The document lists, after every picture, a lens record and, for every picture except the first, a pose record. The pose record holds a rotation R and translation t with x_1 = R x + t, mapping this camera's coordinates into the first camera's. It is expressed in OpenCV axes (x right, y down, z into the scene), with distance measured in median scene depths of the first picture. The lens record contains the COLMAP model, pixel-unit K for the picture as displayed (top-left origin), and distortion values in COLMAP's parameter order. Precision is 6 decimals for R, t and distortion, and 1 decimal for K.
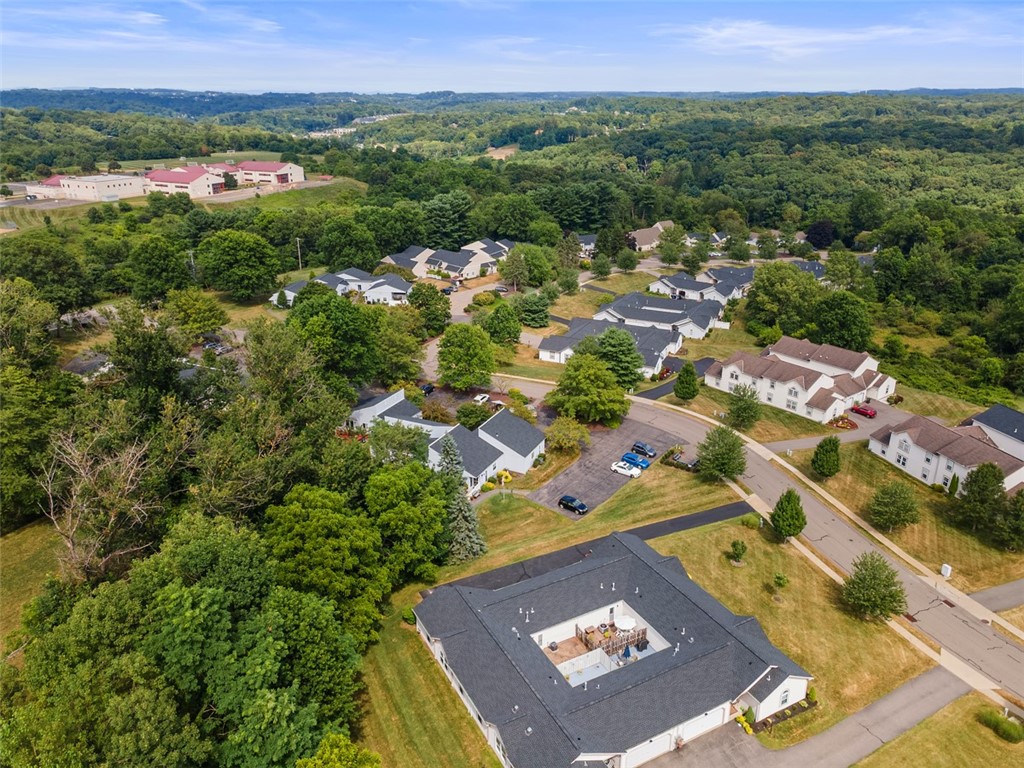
lens RADIAL K [[753.1, 0, 528.3], [0, 753.1, 383.6], [0, 0, 1]] dist [0.048973, 0.007255]
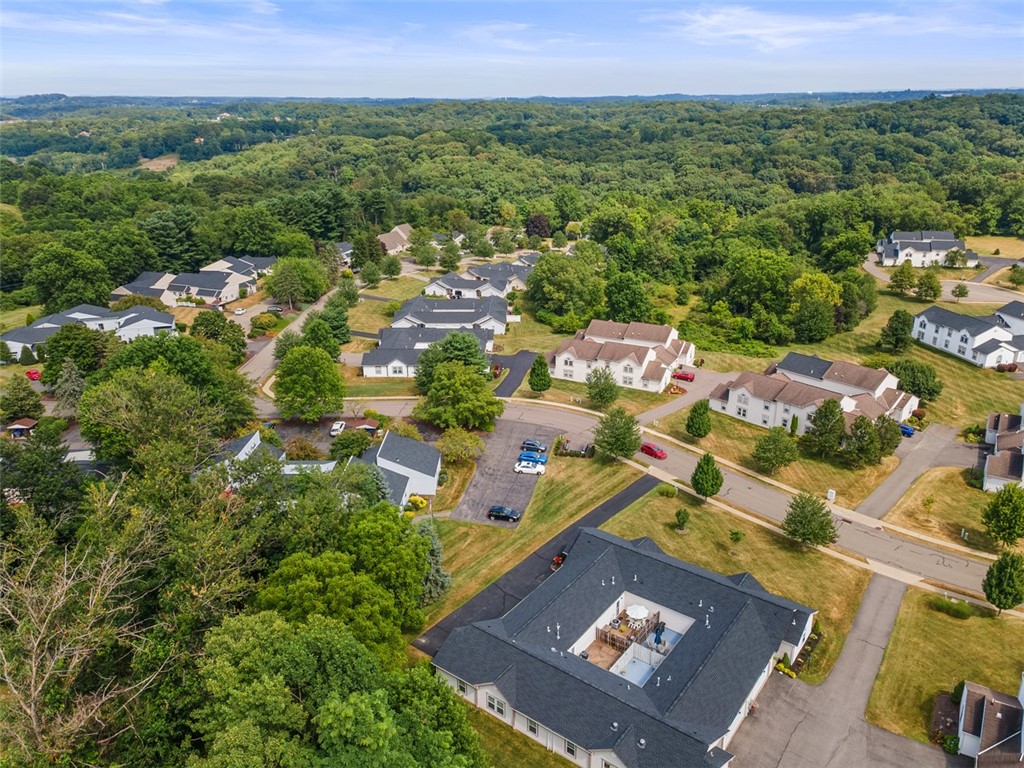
lens RADIAL K [[753.1, 0, 528.3], [0, 753.1, 383.6], [0, 0, 1]] dist [0.048973, 0.007255]
pose [[0.909559, -0.156604, 0.384939, -0.172142], [0.159224, 0.986919, 0.025282, -0.015653], [-0.383863, 0.038296, 0.922596, 0.059600]]
